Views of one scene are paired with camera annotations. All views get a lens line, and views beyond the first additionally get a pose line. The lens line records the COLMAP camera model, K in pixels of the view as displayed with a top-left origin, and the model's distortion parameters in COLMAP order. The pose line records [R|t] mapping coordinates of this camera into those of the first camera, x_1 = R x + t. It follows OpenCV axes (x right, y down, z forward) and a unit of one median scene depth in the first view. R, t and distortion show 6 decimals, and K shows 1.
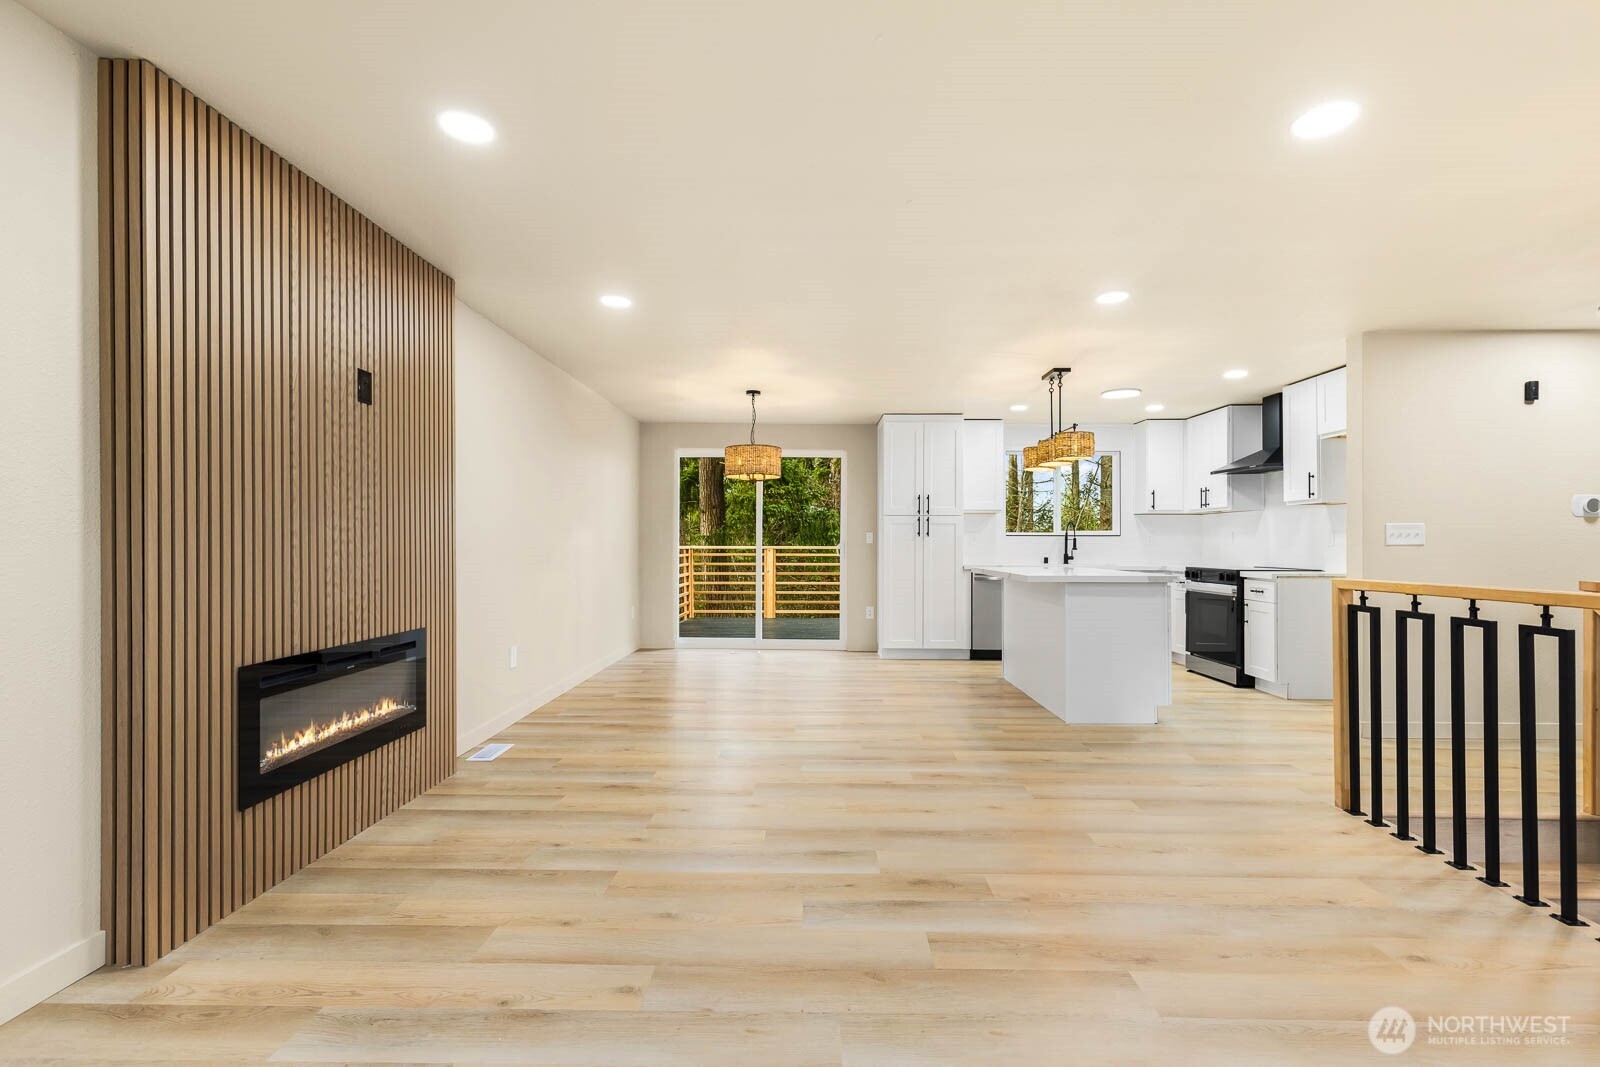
lens RADIAL K [[727.2, 0, 802.9], [0, 727.2, 541.9], [0, 0, 1]] dist [0.012081, 0.000450]
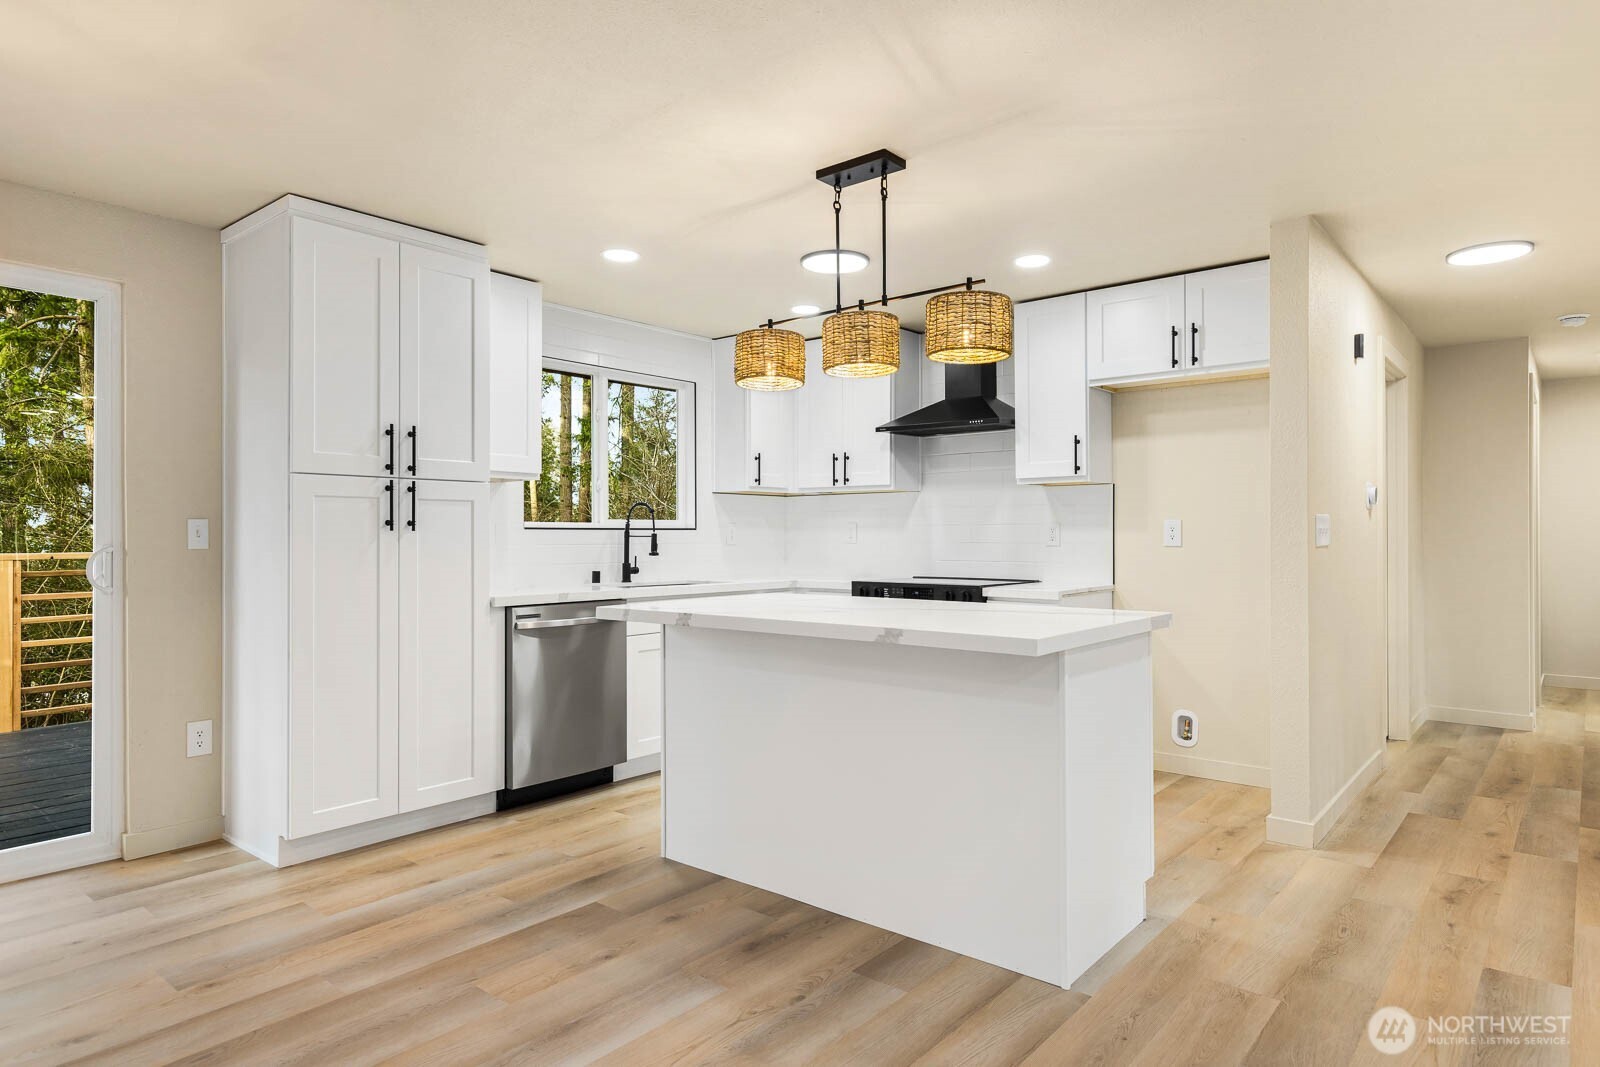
lens RADIAL K [[926.1, 0, 799.2], [0, 926.1, 523.6], [0, 0, 1]] dist [0.000652, -0.002950]
pose [[0.629940, 0.006004, 0.776620, -0.091395], [0.002872, 0.999945, -0.010060, -0.005952], [-0.776638, 0.008567, 0.629889, 0.534920]]
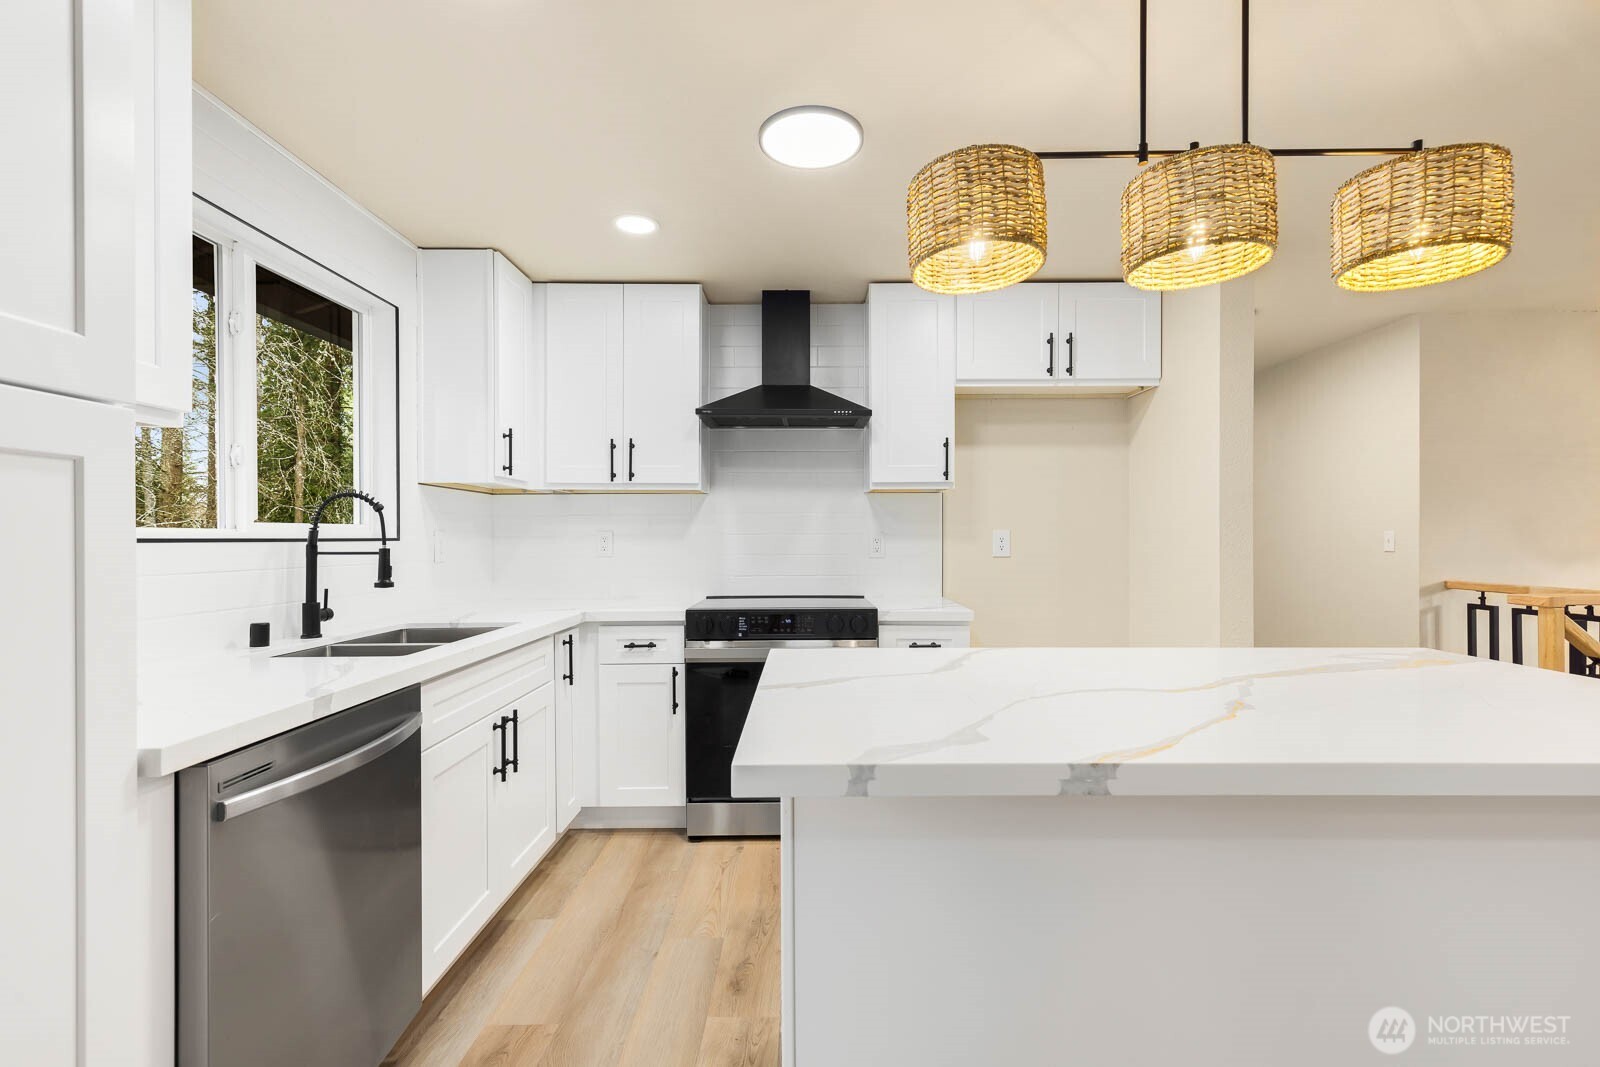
lens RADIAL K [[727.2, 0, 808.2], [0, 727.2, 535.1], [0, 0, 1]] dist [0.012081, 0.000450]
pose [[-0.018139, 0.001121, 0.999835, 0.074435], [0.001810, 0.999998, -0.001088, -0.011055], [-0.999834, 0.001790, -0.018141, 0.901704]]
